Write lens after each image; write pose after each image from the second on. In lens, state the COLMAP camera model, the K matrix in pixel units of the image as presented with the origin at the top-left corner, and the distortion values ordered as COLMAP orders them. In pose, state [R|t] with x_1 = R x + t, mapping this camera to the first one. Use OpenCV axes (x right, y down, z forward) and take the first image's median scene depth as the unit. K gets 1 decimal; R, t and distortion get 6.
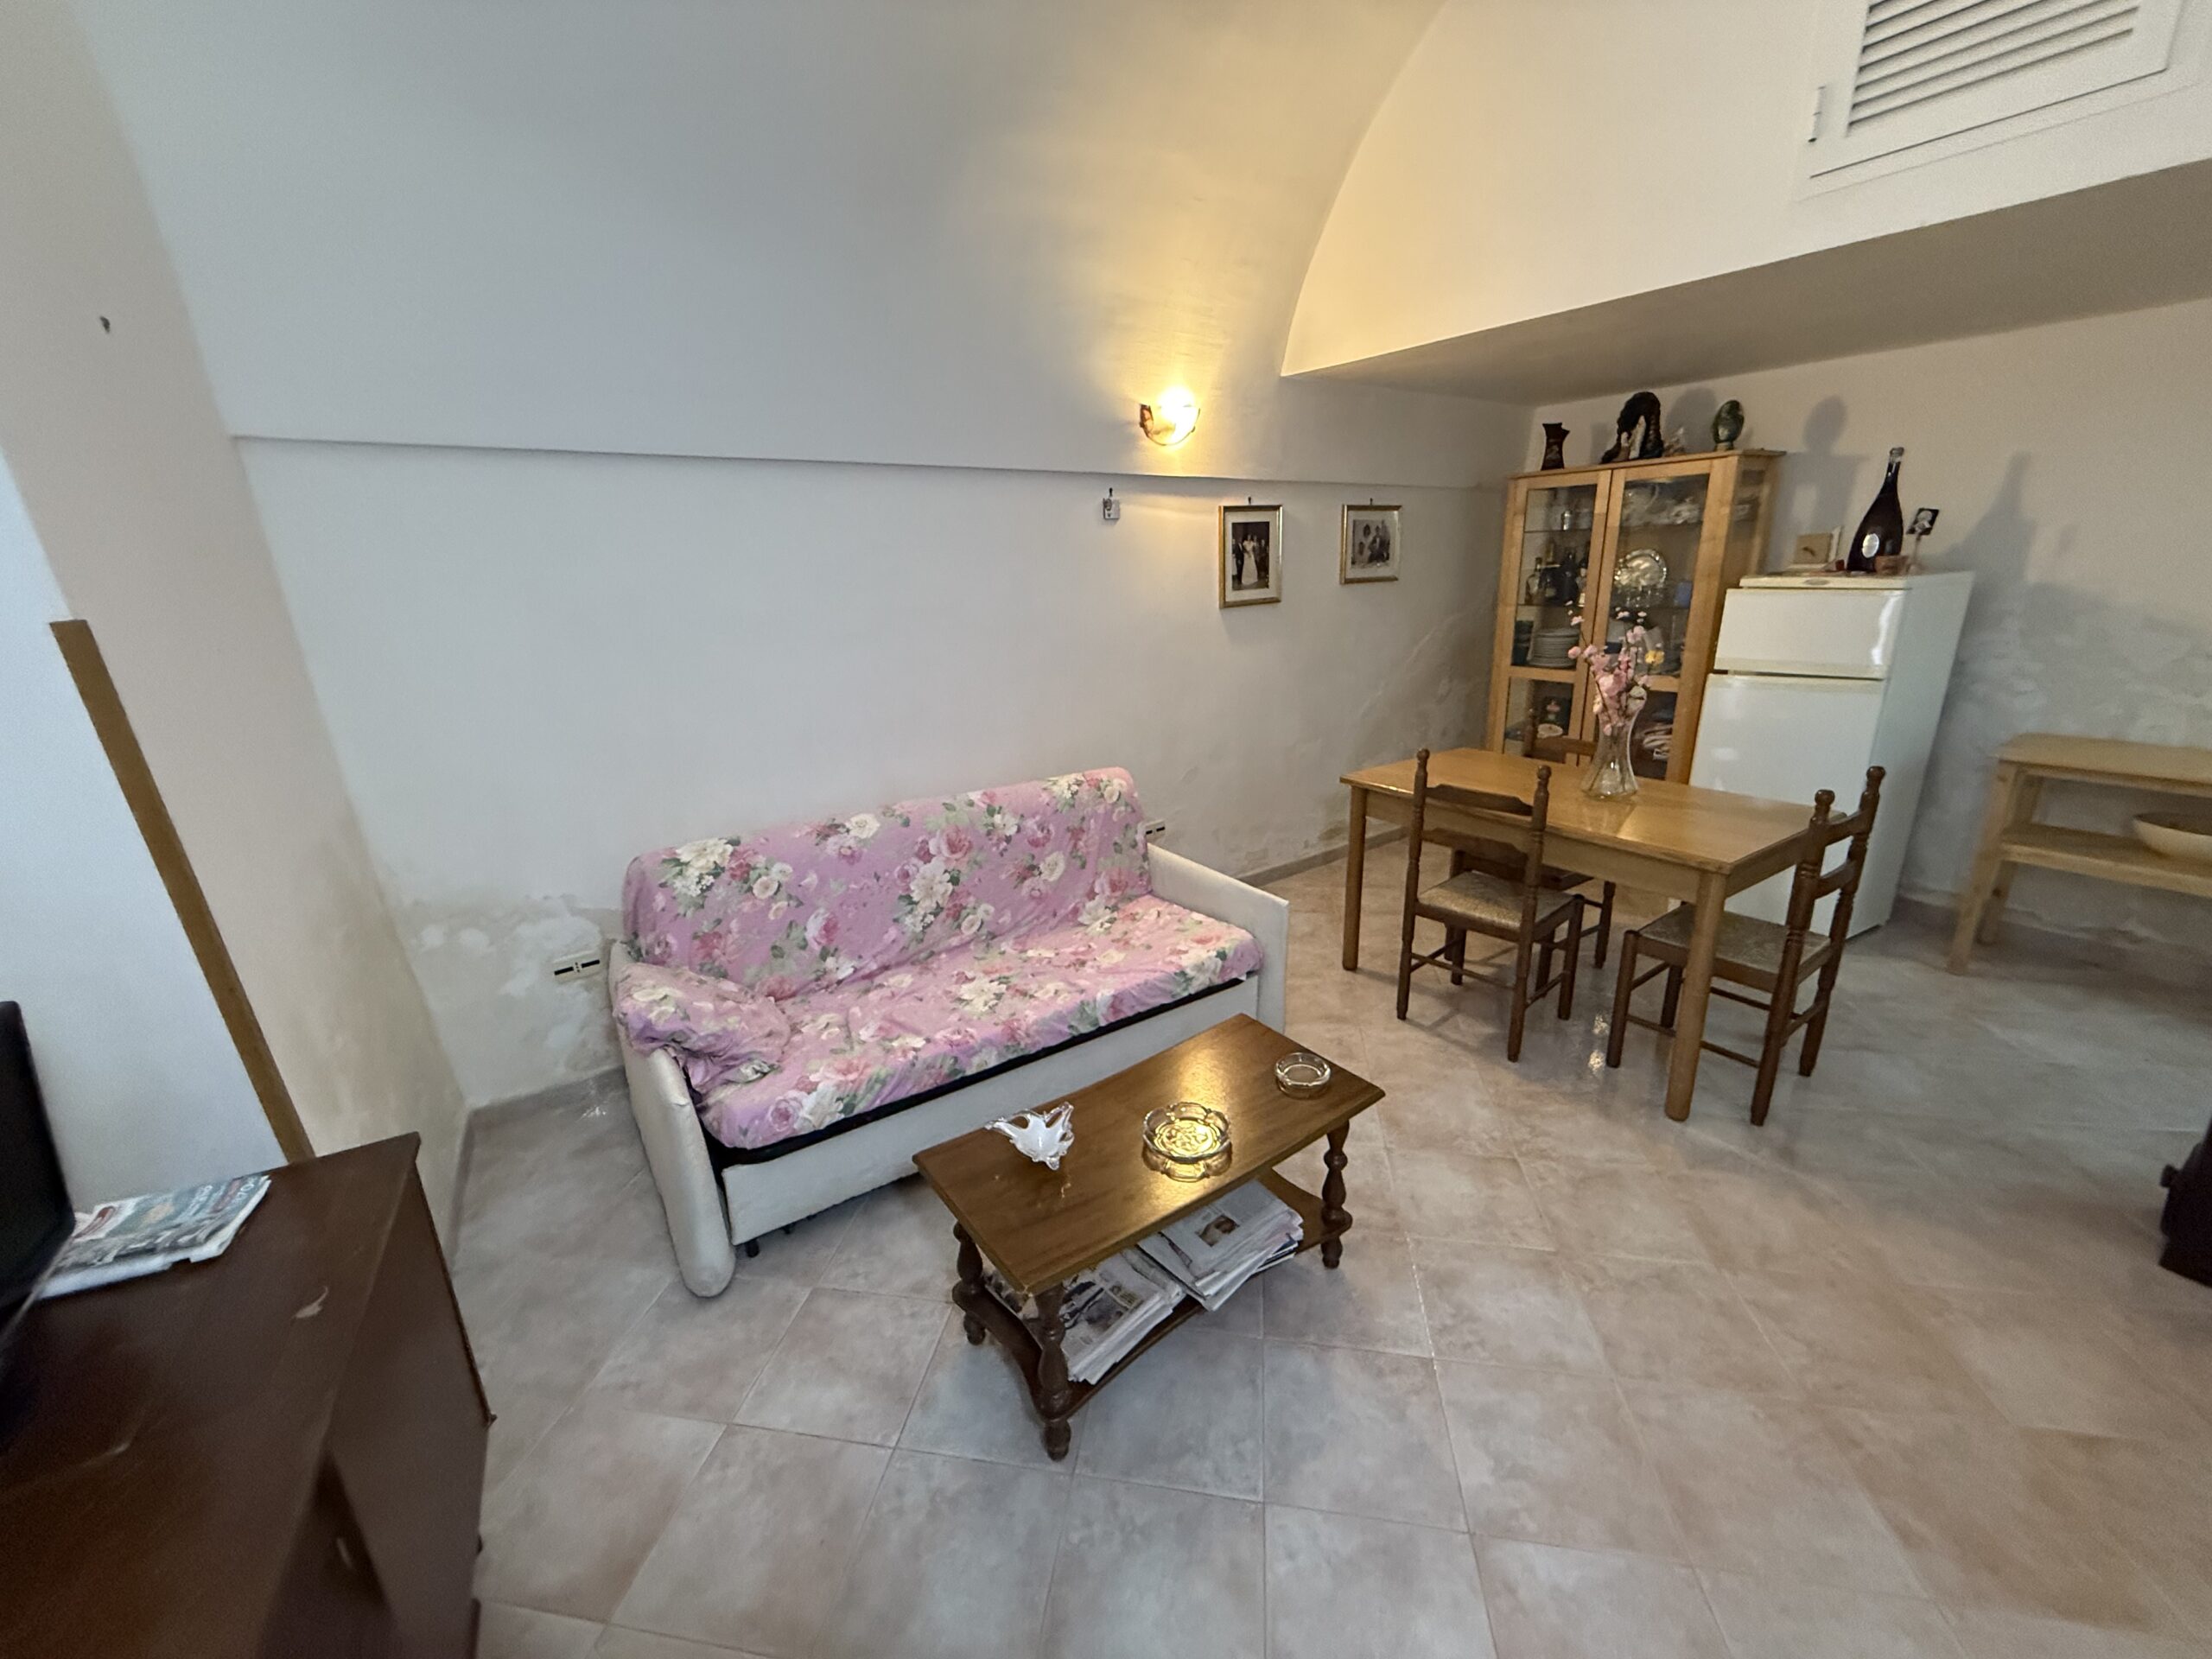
lens RADIAL K [[878.9, 0, 1101.7], [0, 878.9, 828.5], [0, 0, 1]] dist [-0.000581, -0.000026]
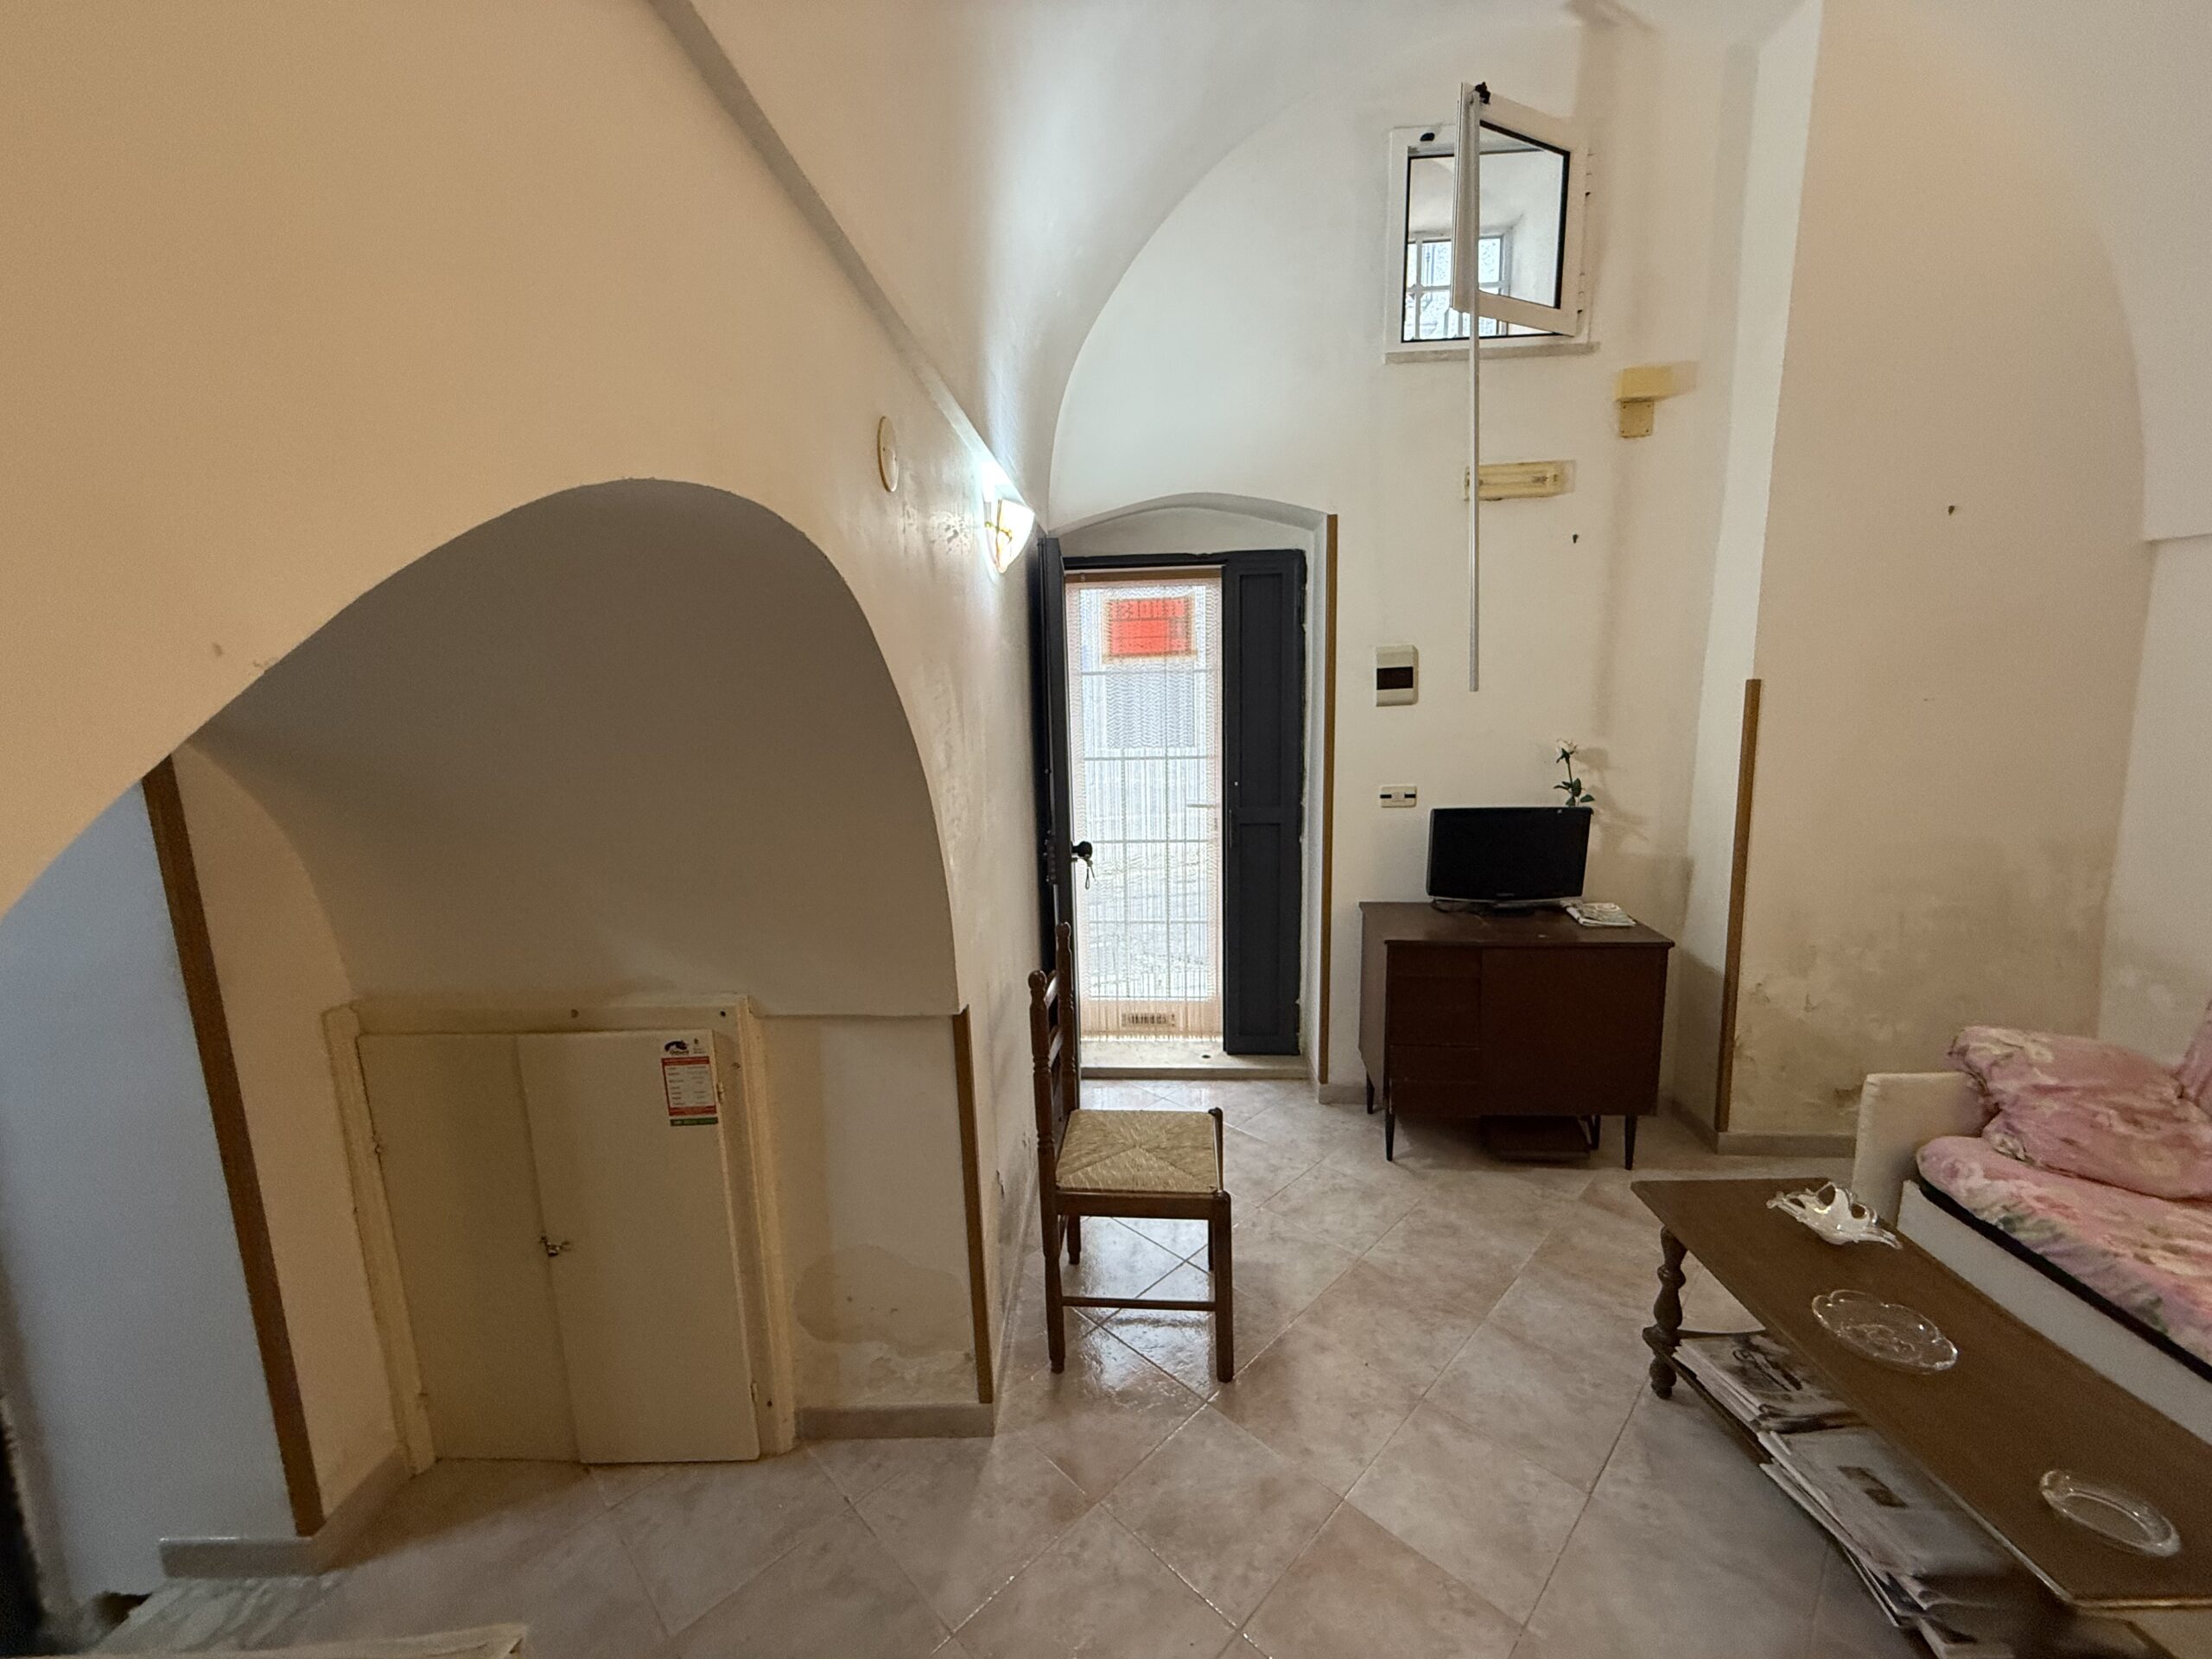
lens RADIAL K [[878.3, 0, 1101.4], [0, 878.3, 830.5], [0, 0, 1]] dist [-0.000603, 0.000196]
pose [[-0.580528, 0.182450, -0.793536, 0.672065], [-0.196318, 0.914458, 0.353873, -0.146989], [0.790219, 0.361218, -0.495051, 0.395903]]
